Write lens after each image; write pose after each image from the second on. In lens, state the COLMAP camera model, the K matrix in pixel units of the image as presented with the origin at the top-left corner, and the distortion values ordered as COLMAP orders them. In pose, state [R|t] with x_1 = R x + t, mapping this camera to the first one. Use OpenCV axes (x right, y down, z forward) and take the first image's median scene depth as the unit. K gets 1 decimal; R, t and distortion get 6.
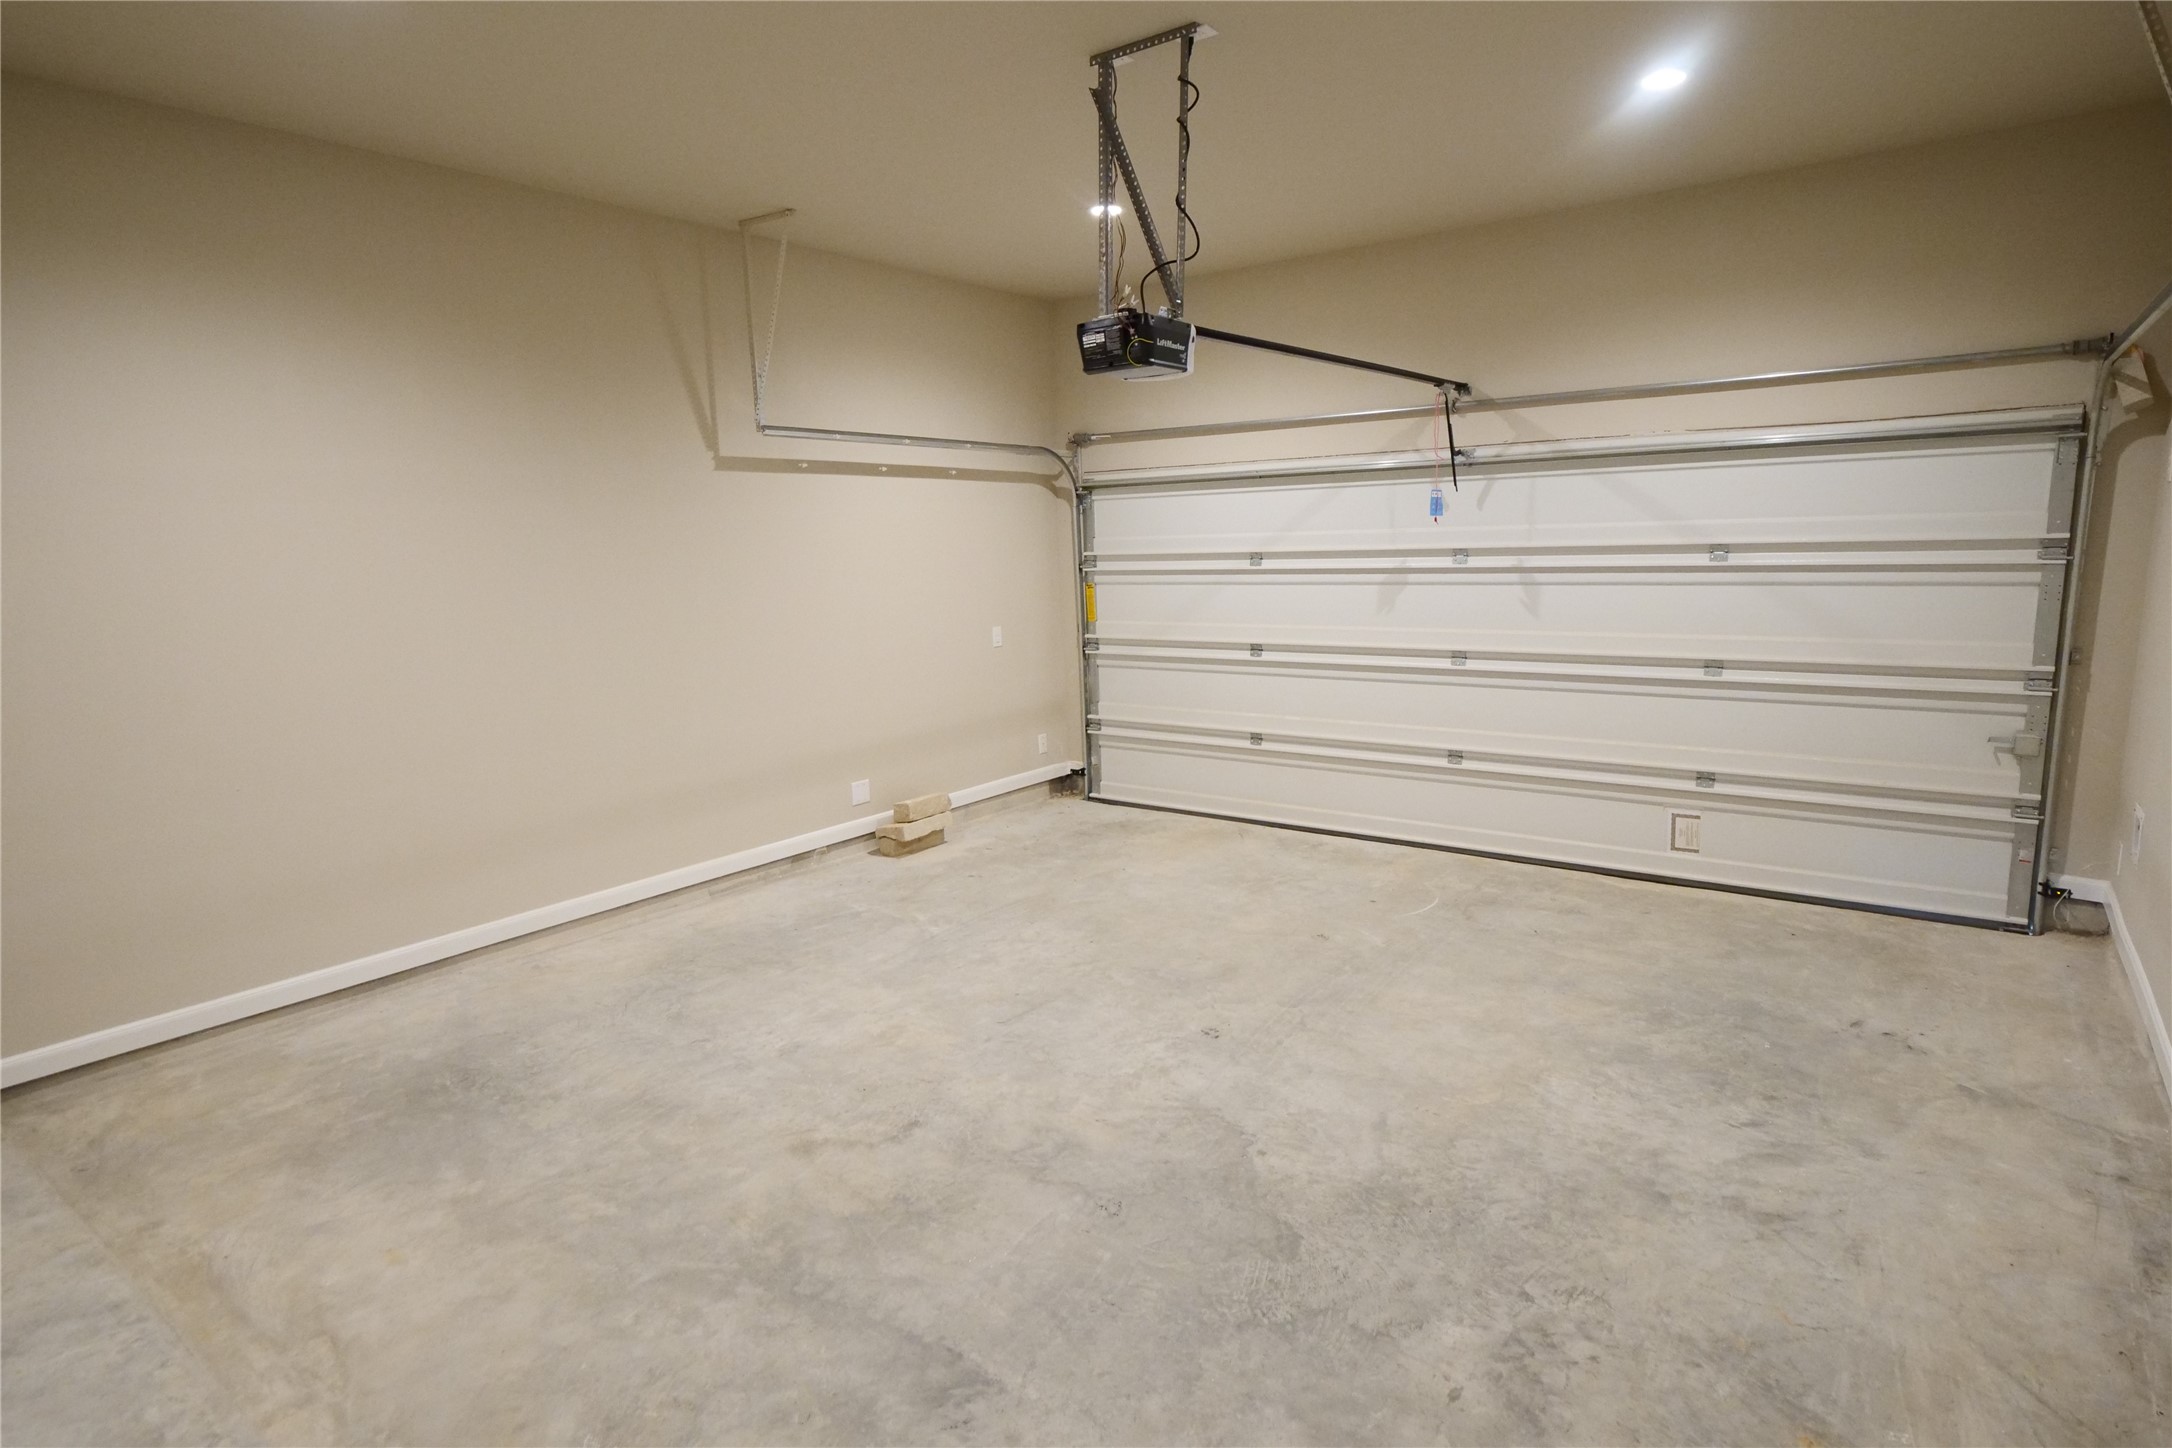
lens RADIAL K [[1159.8, 0, 1086.0], [0, 1159.8, 724.0], [0, 0, 1]] dist [-0.001003, -0.000848]
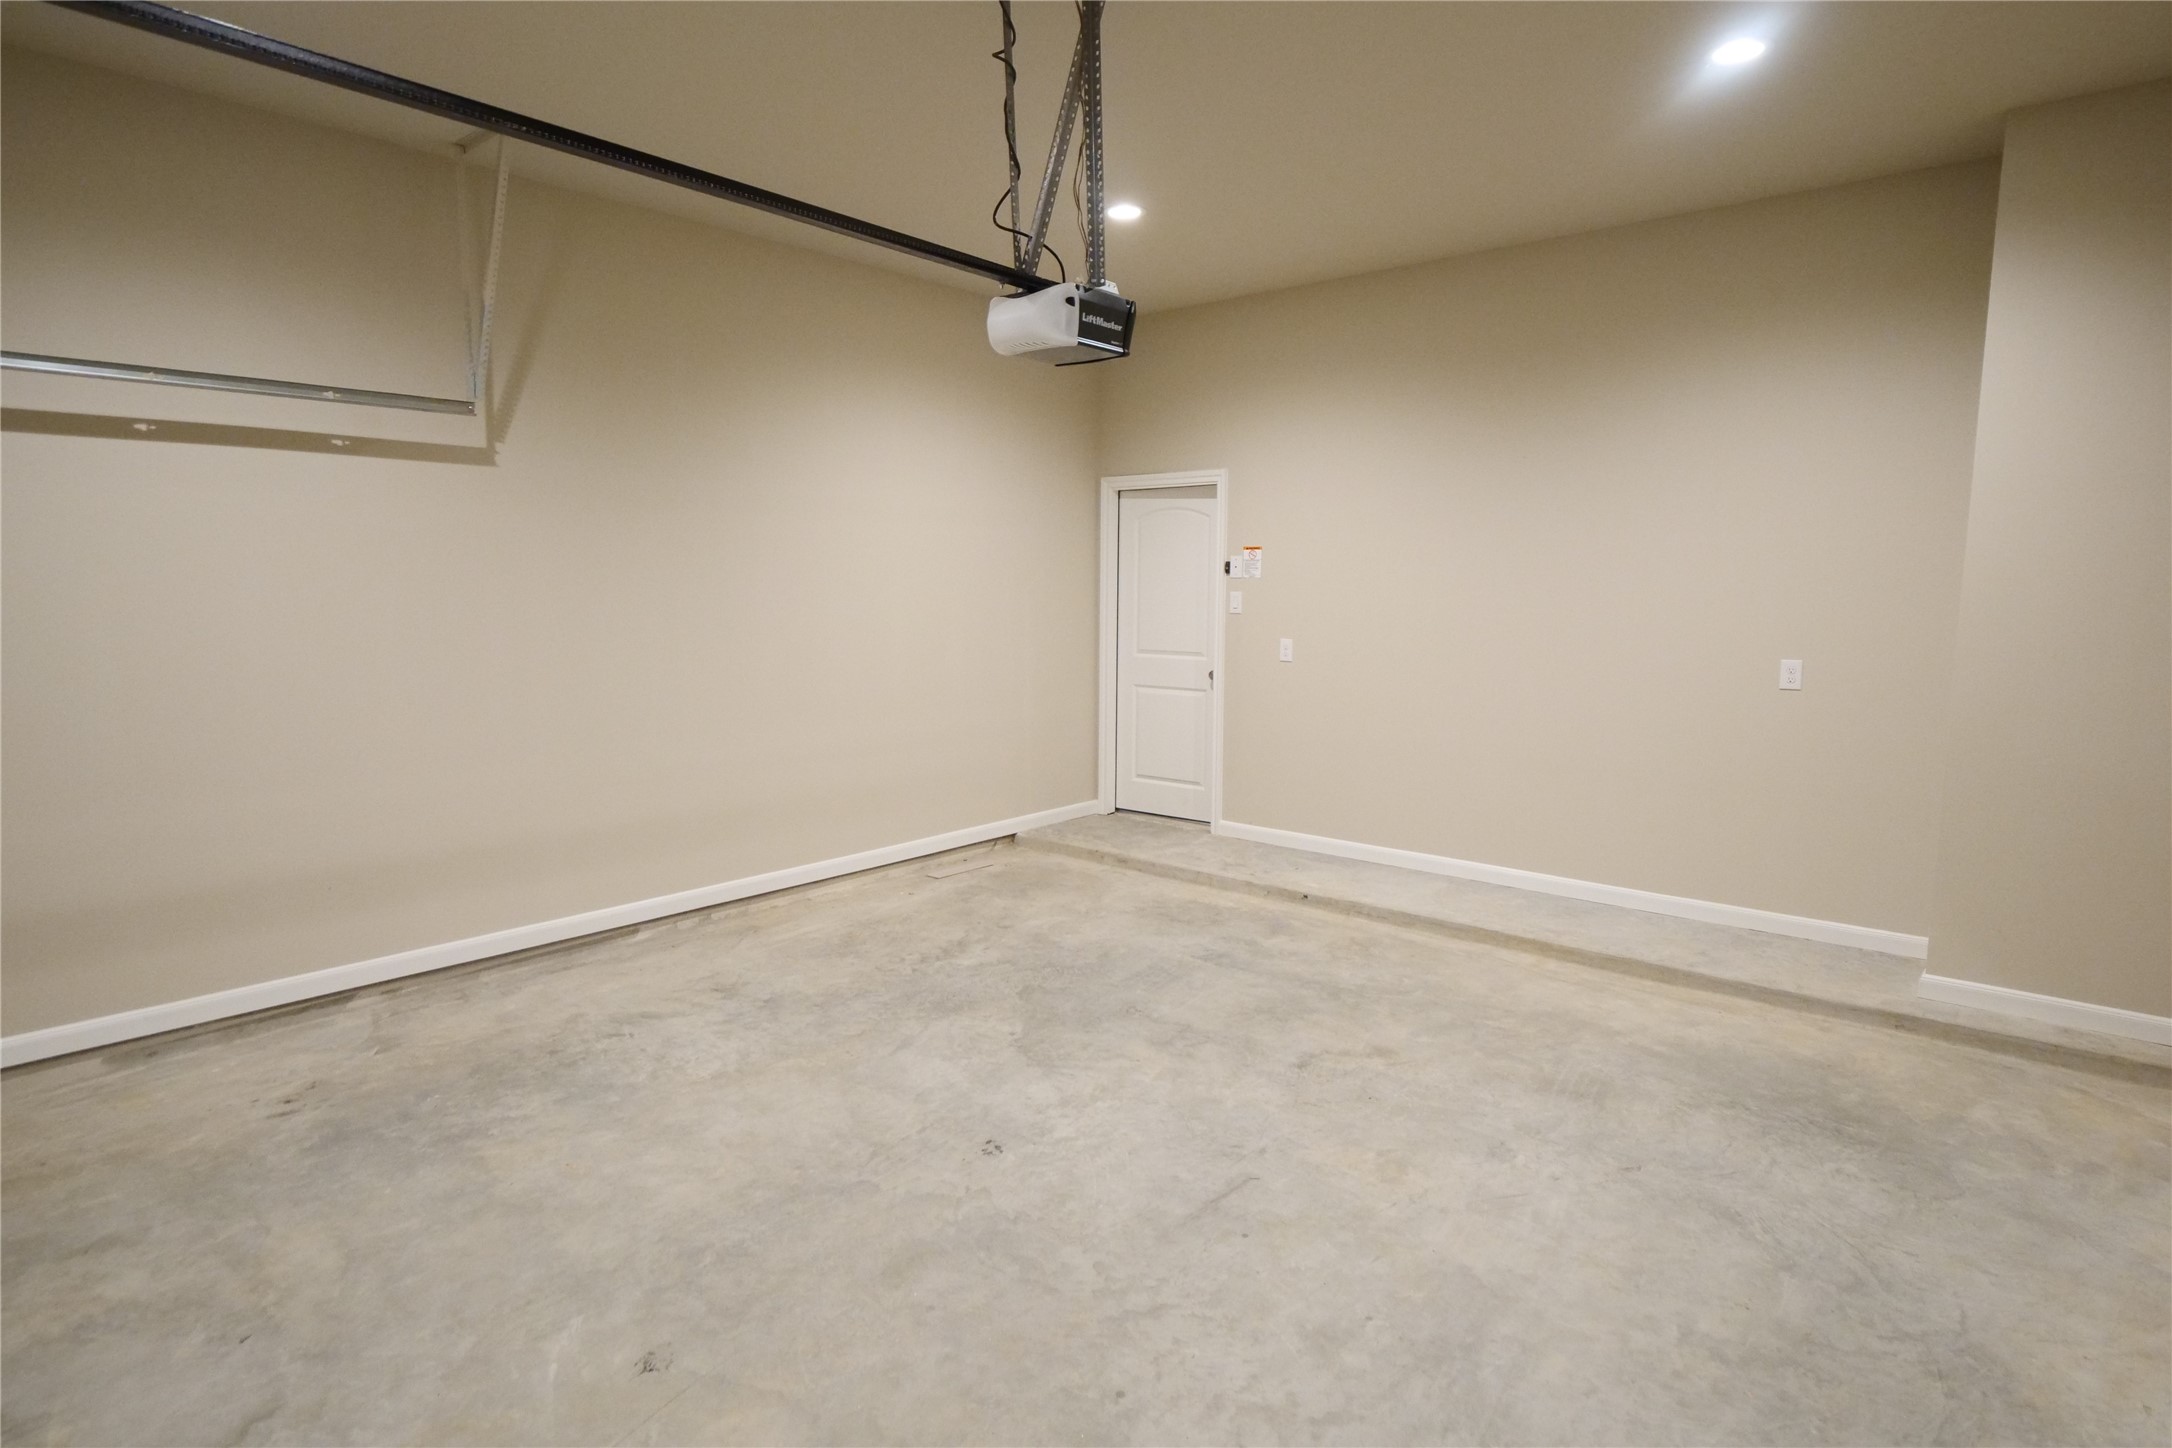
lens RADIAL K [[1159.8, 0, 1086.0], [0, 1159.8, 724.0], [0, 0, 1]] dist [-0.001003, -0.000848]
pose [[-0.996937, 0.017667, 0.076186, -0.032040], [0.038402, 0.959206, 0.280087, -0.296013], [-0.068130, 0.282154, -0.956947, 1.987245]]
